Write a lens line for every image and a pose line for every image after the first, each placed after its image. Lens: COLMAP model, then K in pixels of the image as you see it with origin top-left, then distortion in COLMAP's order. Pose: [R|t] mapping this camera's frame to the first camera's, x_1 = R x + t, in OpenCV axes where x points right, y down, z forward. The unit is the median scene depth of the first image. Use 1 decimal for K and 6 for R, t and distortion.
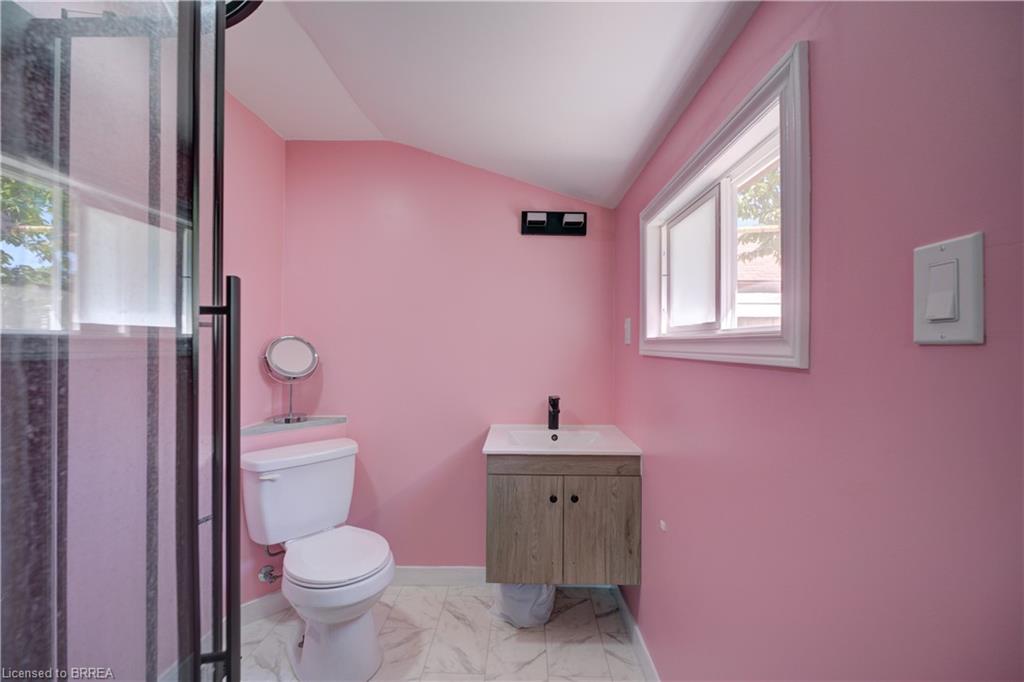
lens RADIAL K [[402.4, 0, 514.1], [0, 402.4, 341.6], [0, 0, 1]] dist [0.000002, 0.000101]
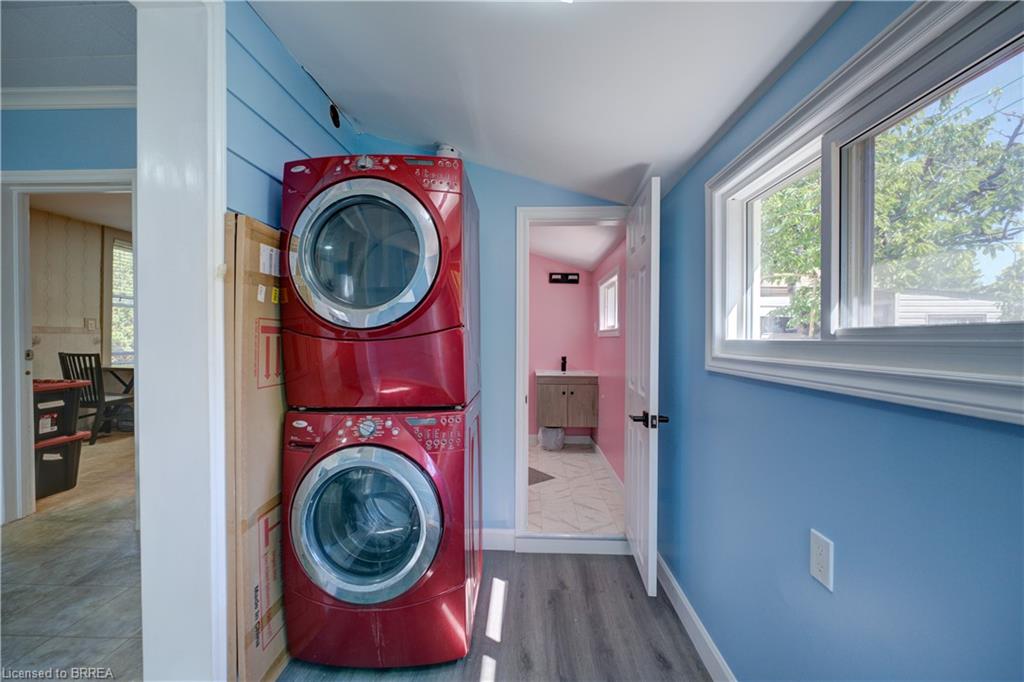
lens RADIAL K [[402.4, 0, 511.0], [0, 402.4, 336.9], [0, 0, 1]] dist [0.000002, 0.000101]
pose [[0.999489, 0.000593, -0.031975, -0.143642], [-0.000415, 0.999984, 0.005558, 0.017861], [0.031978, -0.005542, 0.999473, -1.436752]]
